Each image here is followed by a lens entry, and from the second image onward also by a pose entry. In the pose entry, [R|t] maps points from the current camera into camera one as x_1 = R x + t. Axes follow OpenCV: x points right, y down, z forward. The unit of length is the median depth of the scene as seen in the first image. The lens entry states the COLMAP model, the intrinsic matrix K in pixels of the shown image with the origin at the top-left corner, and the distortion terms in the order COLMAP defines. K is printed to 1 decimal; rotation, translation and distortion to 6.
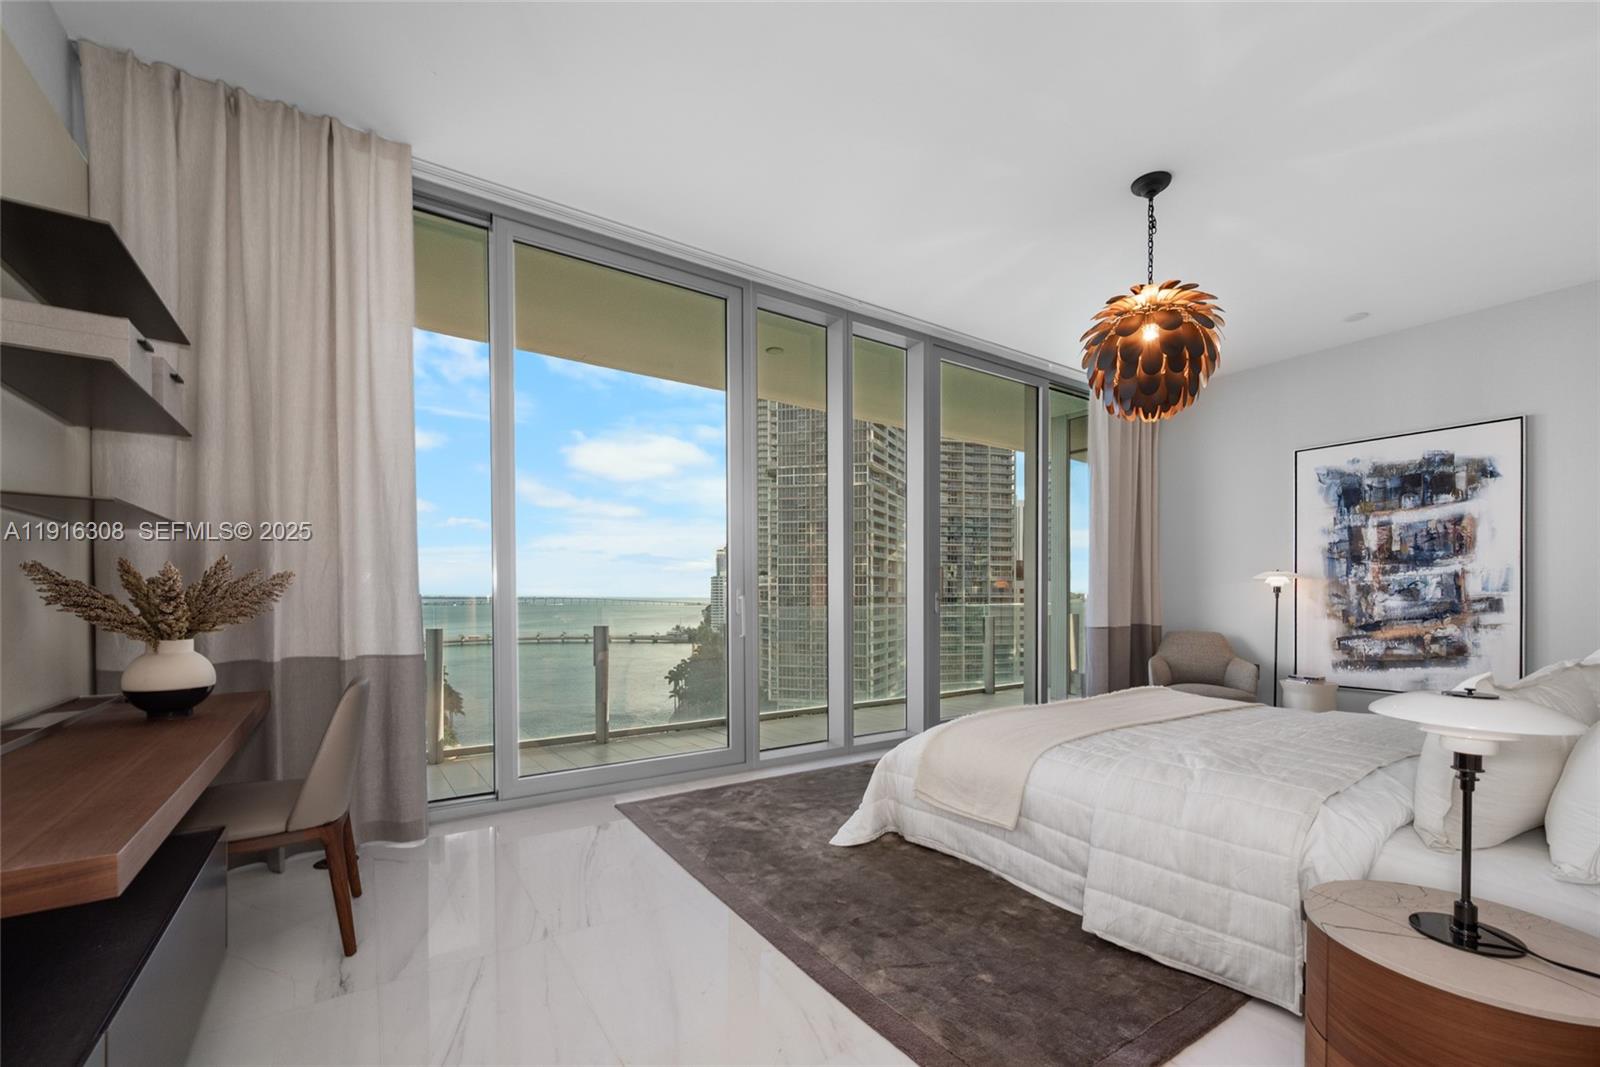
lens RADIAL K [[659.2, 0, 814.5], [0, 659.2, 608.6], [0, 0, 1]] dist [-0.003751, -0.000332]
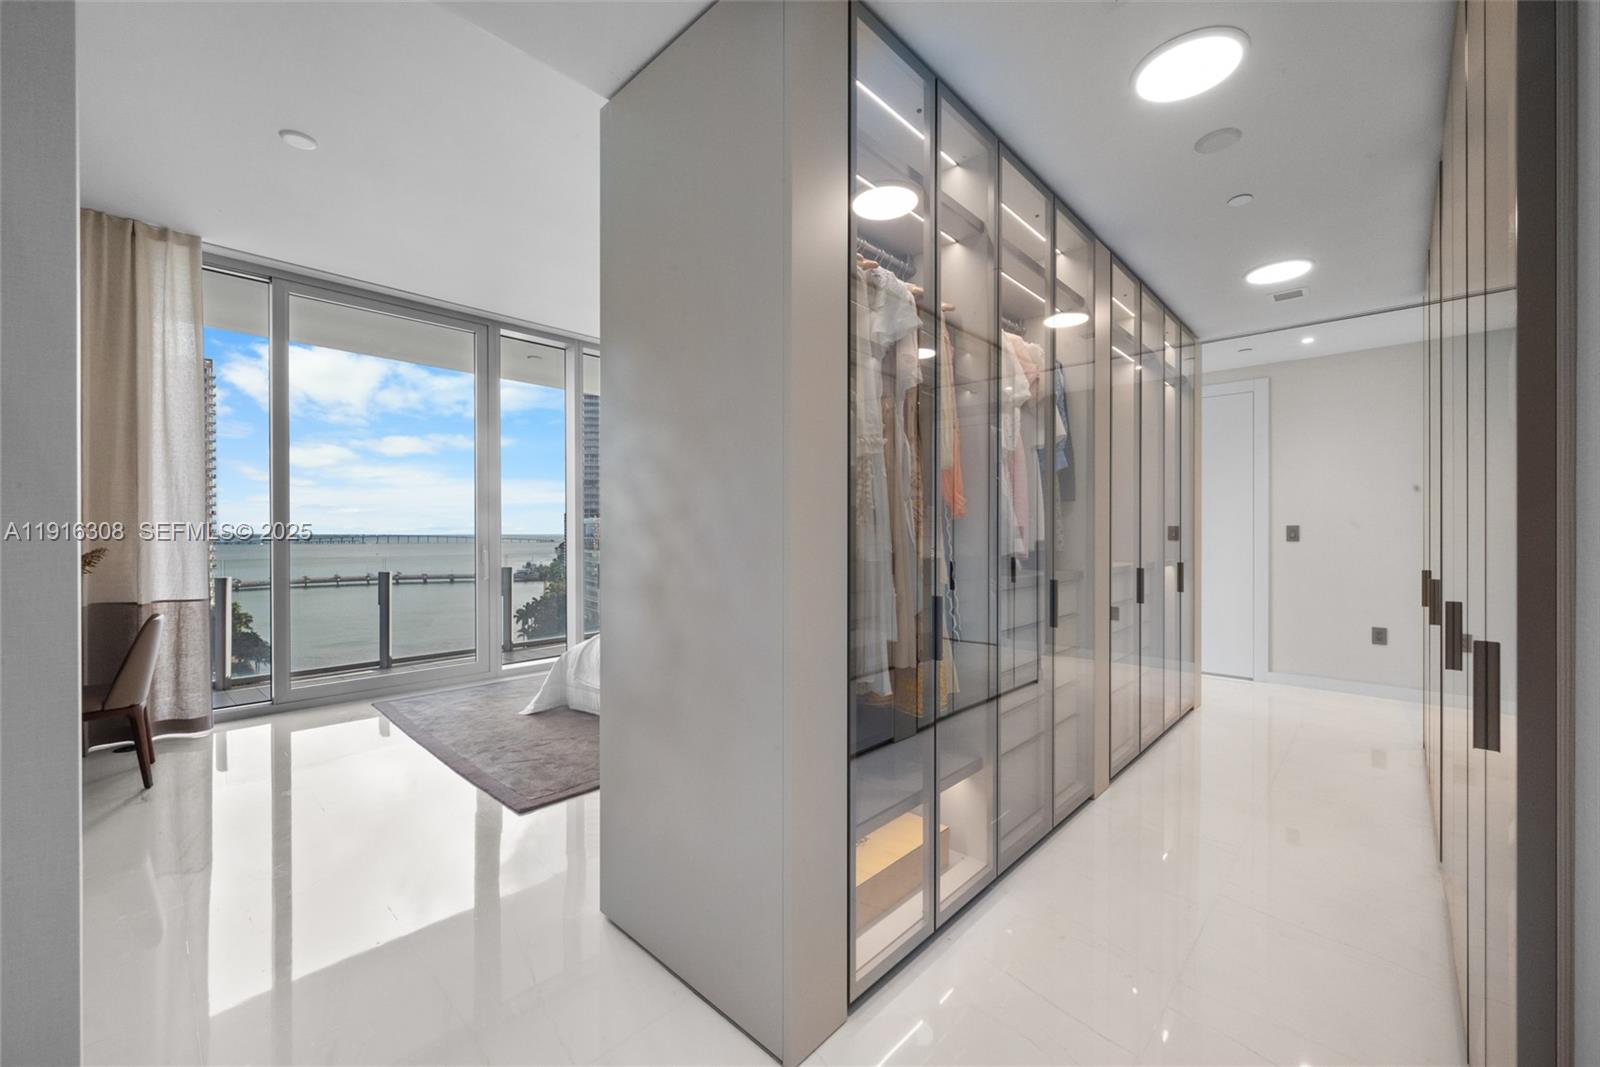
lens RADIAL K [[630.8, 0, 811.6], [0, 630.8, 534.3], [0, 0, 1]] dist [-0.001800, -0.000061]
pose [[0.976893, -0.002110, 0.213721, 0.391785], [0.005542, 0.999865, -0.015463, -0.037088], [-0.213659, 0.016290, 0.976772, -0.613048]]
